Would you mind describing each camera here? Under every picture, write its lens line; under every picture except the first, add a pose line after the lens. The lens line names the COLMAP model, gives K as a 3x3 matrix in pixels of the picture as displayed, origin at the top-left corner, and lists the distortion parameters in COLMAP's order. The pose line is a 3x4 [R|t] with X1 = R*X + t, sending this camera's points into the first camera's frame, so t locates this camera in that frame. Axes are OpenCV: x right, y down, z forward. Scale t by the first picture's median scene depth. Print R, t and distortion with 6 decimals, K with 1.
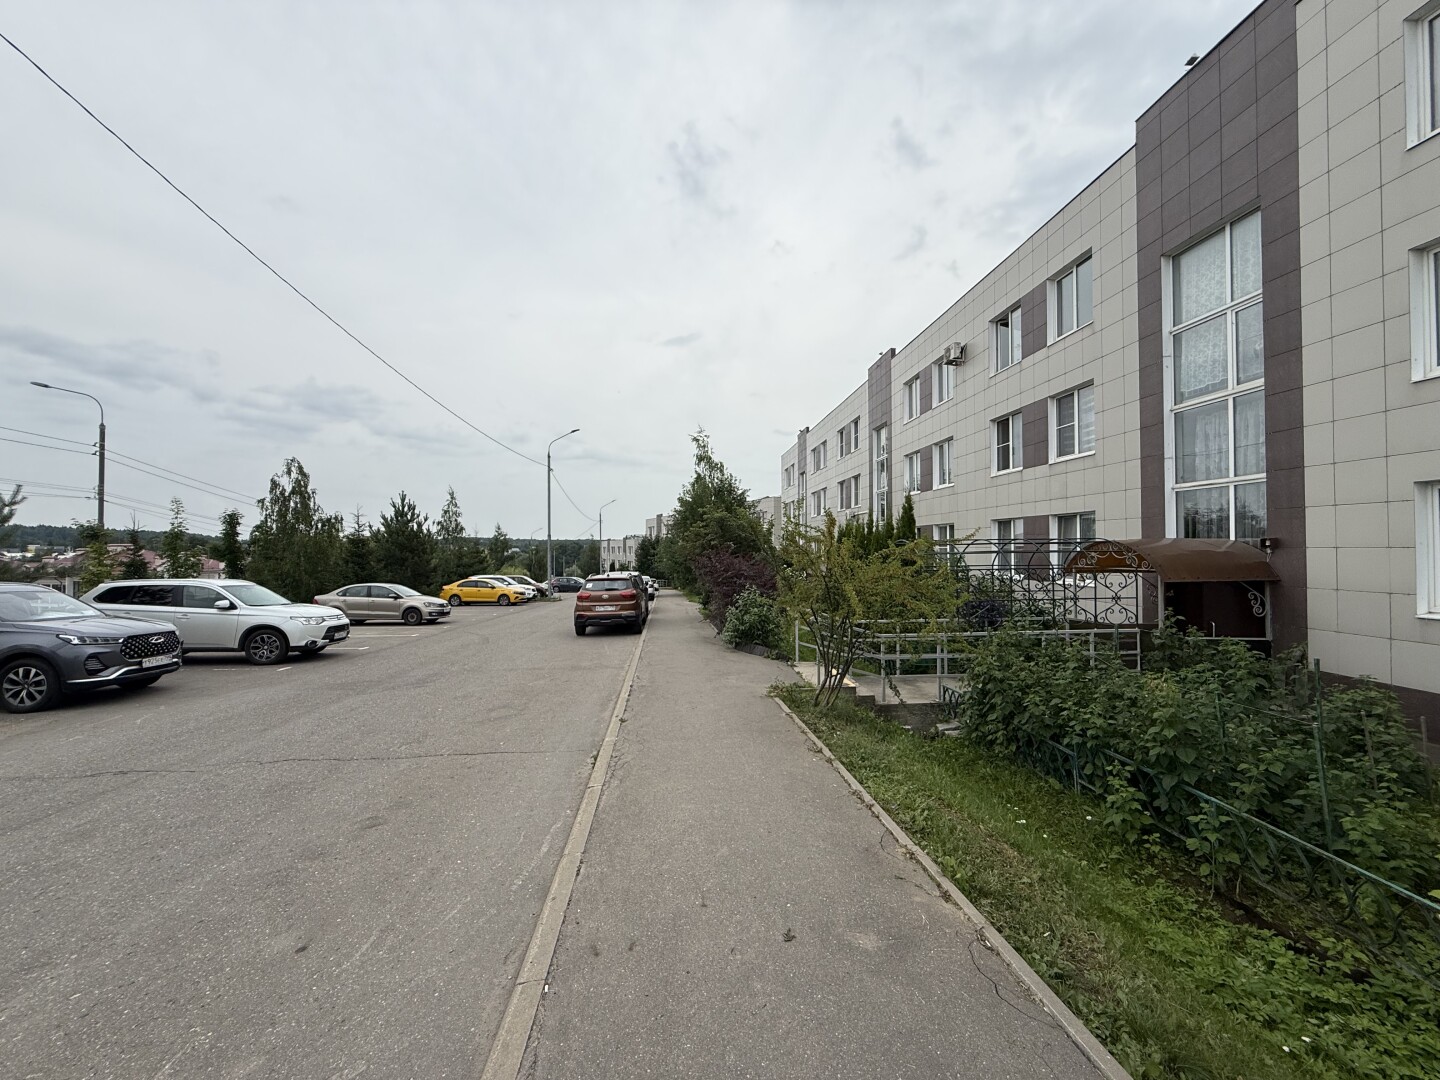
lens RADIAL K [[571.6, 0, 723.6], [0, 571.6, 542.1], [0, 0, 1]] dist [0.000272, 0.000226]
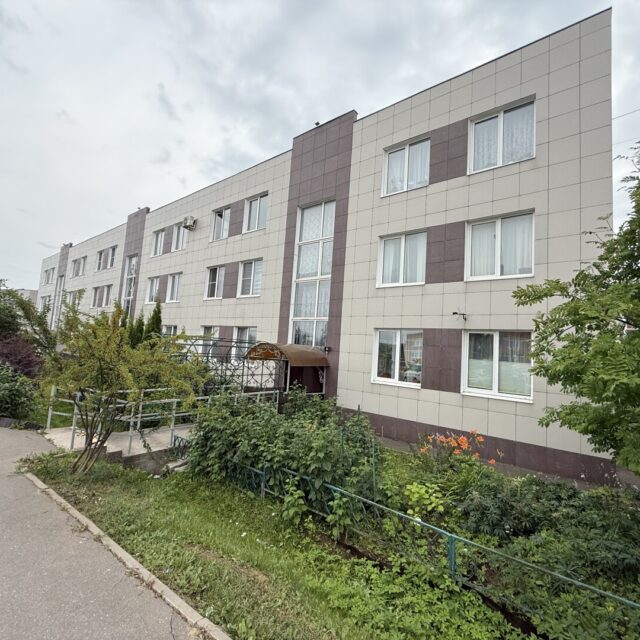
lens RADIAL K [[339.7, 0, 320.8], [0, 339.7, 321.3], [0, 0, 1]] dist [0.001640, -0.000583]
pose [[0.688870, 0.111147, 0.716313, -0.010740], [-0.077886, 0.993803, -0.079302, 0.001790], [-0.720688, -0.001162, 0.693258, 0.121170]]
